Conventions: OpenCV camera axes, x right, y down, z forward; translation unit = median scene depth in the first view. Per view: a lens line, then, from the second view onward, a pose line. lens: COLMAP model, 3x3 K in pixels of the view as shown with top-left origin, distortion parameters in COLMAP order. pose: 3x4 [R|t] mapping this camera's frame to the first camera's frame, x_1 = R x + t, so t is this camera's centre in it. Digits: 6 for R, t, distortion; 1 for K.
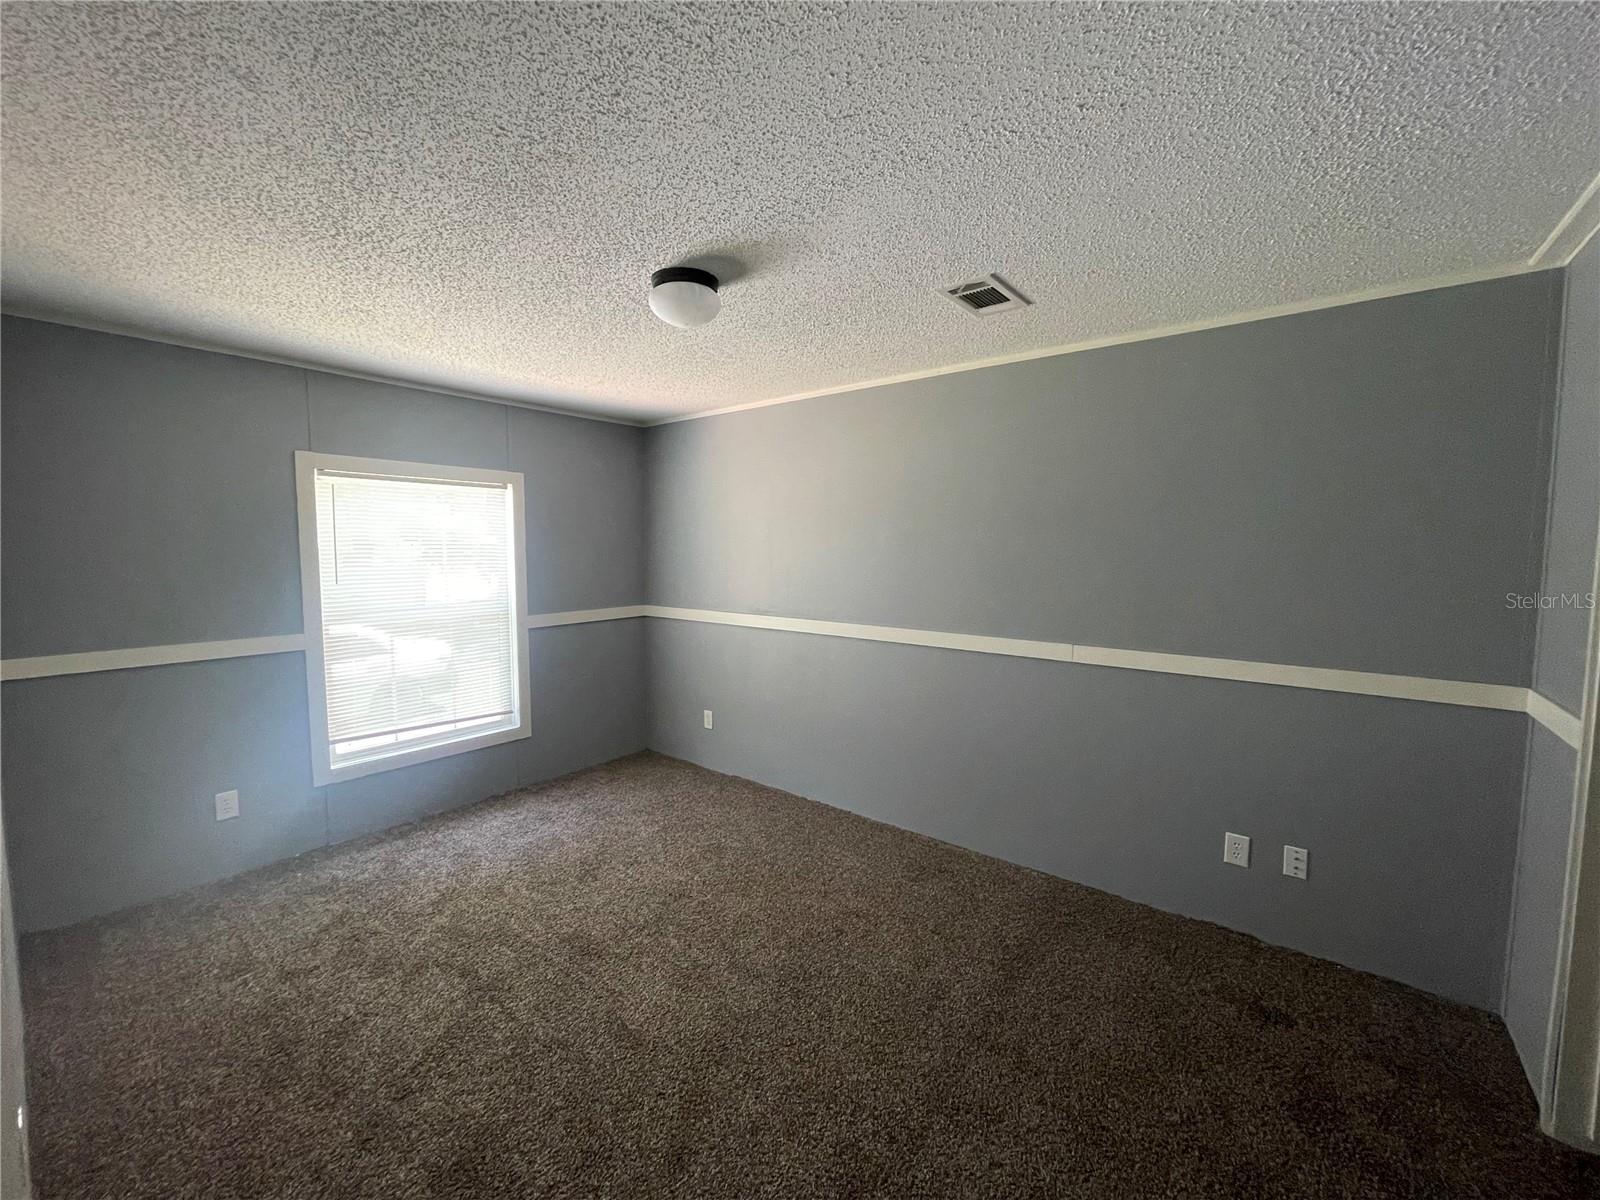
lens RADIAL K [[646.0, 0, 813.2], [0, 646.0, 596.0], [0, 0, 1]] dist [-0.008240, 0.003675]
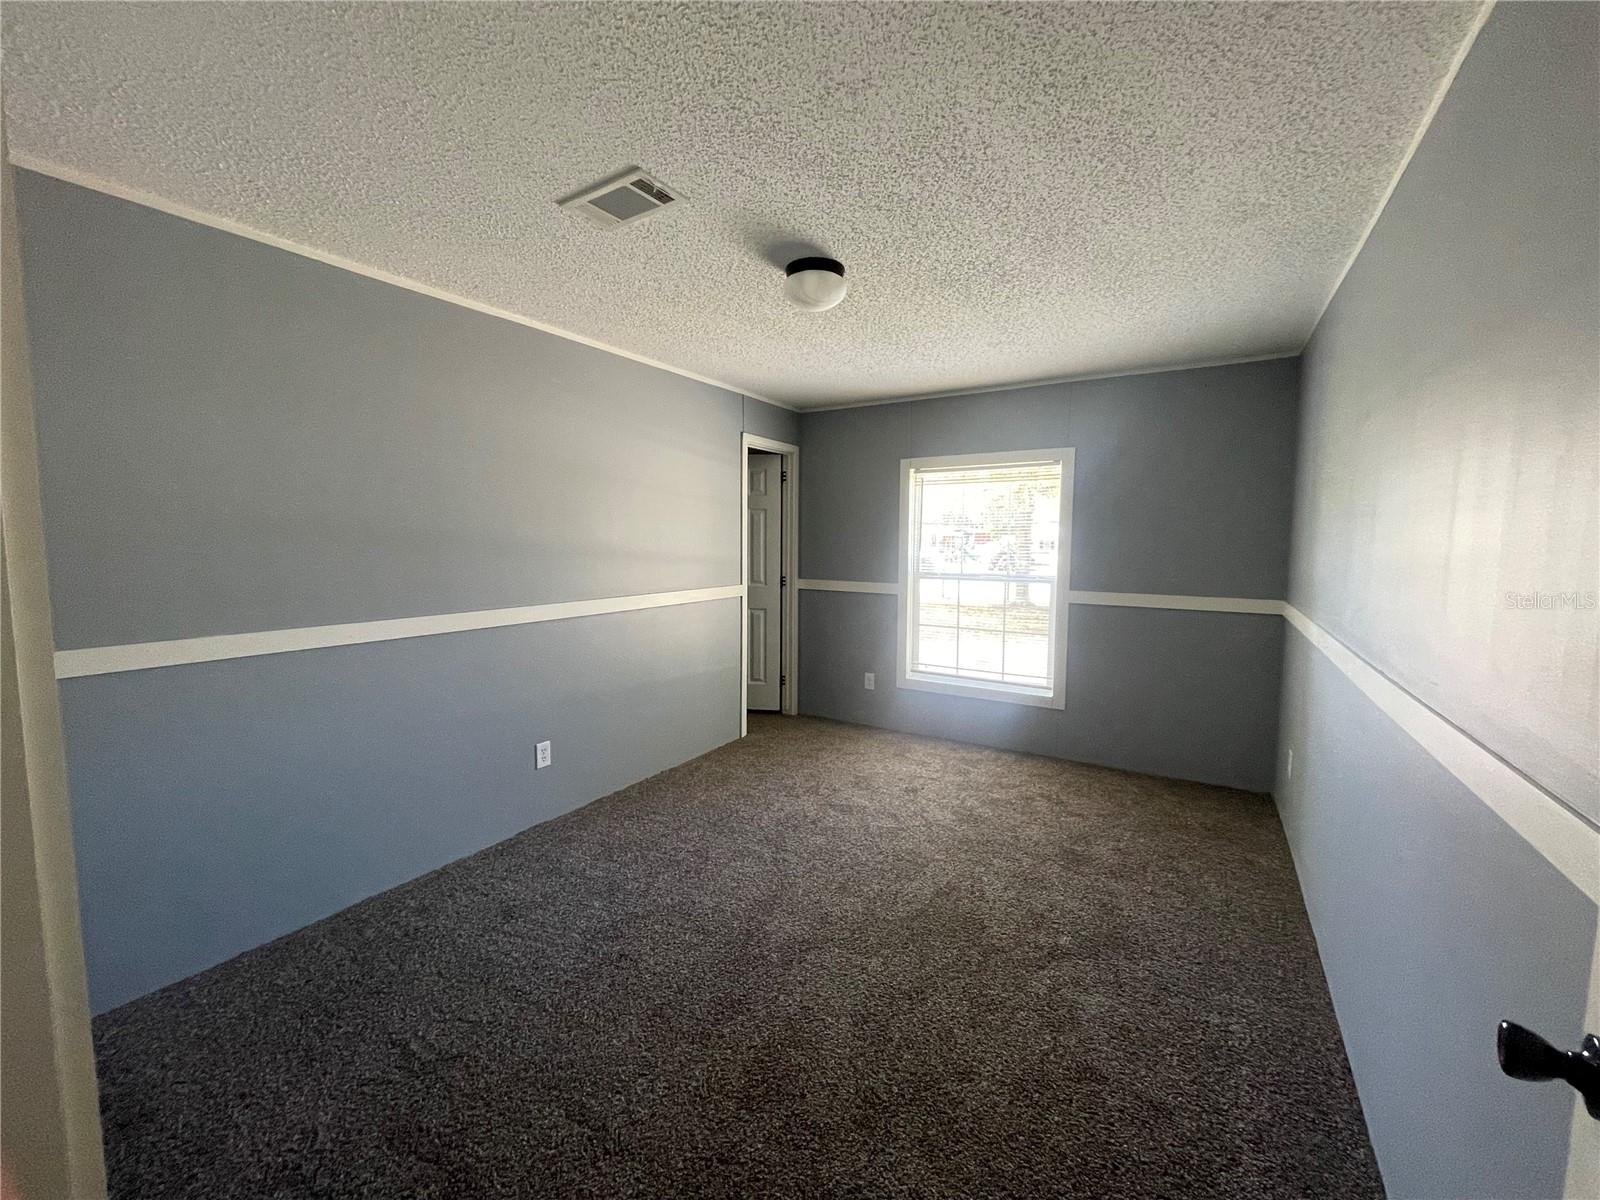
lens RADIAL K [[646.0, 0, 812.5], [0, 646.0, 599.2], [0, 0, 1]] dist [-0.008240, 0.003675]
pose [[0.116035, 0.102598, -0.987932, 0.513003], [-0.074880, 0.992724, 0.094301, -0.020447], [0.990418, 0.063035, 0.122874, 0.488187]]
